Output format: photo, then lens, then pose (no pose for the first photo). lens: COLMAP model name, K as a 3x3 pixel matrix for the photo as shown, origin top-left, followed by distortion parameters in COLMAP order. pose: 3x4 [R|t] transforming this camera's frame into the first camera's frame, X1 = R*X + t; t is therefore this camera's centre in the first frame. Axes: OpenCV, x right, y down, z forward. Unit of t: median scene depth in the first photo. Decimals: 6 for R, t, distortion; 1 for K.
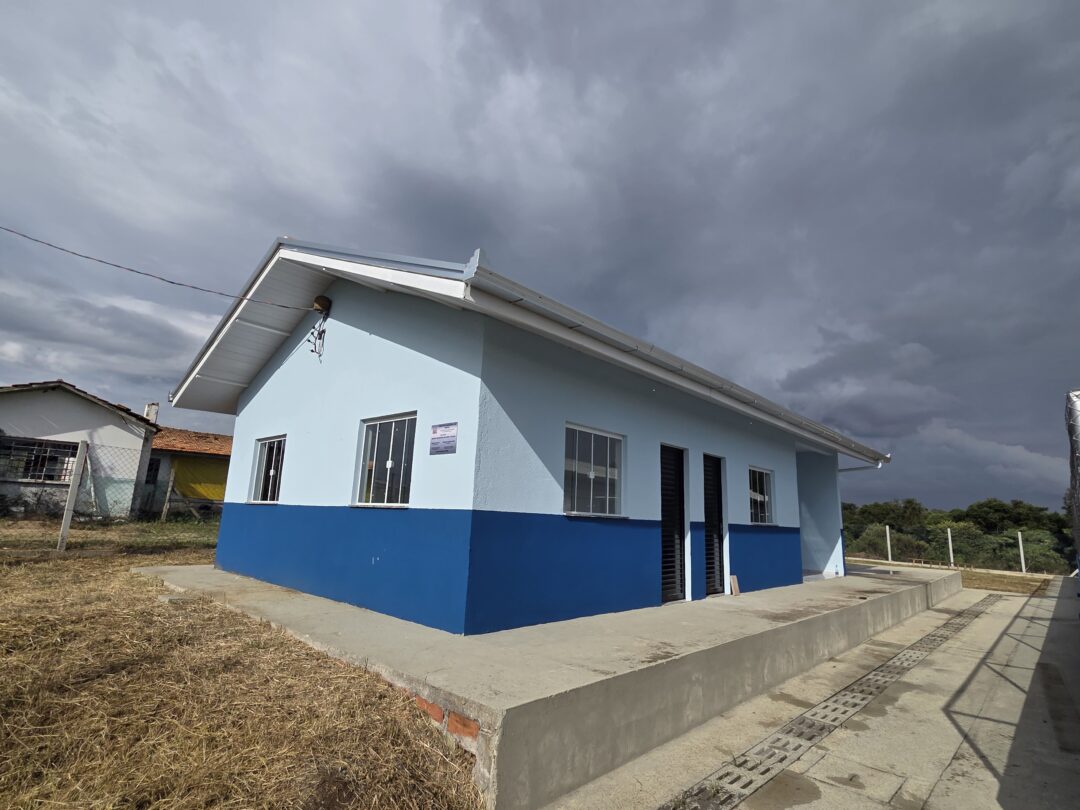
lens RADIAL K [[545.2, 0, 538.1], [0, 545.2, 404.9], [0, 0, 1]] dist [-0.002272, 0.004643]
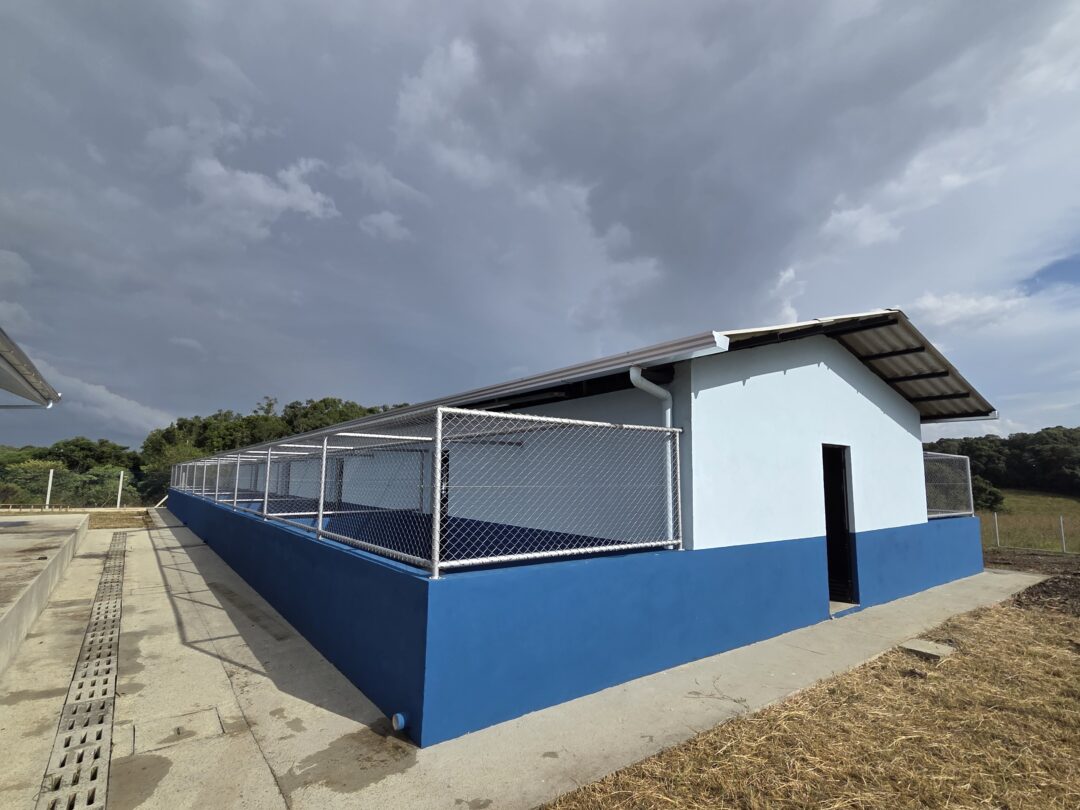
lens RADIAL K [[545.2, 0, 538.0], [0, 545.2, 405.4], [0, 0, 1]] dist [-0.002272, 0.004643]
pose [[0.168474, 0.092172, 0.981387, -0.251260], [-0.203762, 0.977370, -0.056815, -0.000890], [-0.964416, -0.190398, 0.183443, 0.176925]]
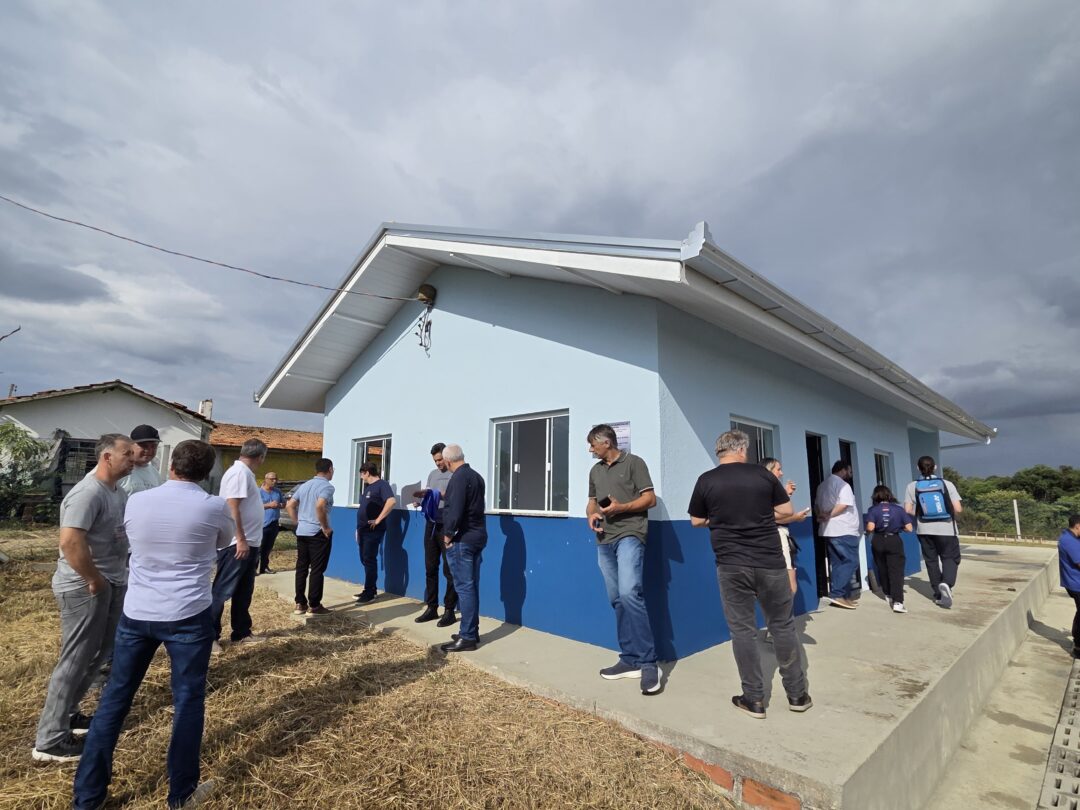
lens RADIAL K [[545.2, 0, 540.2], [0, 545.2, 406.0], [0, 0, 1]] dist [-0.002272, 0.004643]
pose [[0.998870, -0.034293, -0.032896, -0.252626], [0.035571, 0.998604, 0.039060, -0.032144], [0.031511, -0.040186, 0.998695, 0.102047]]
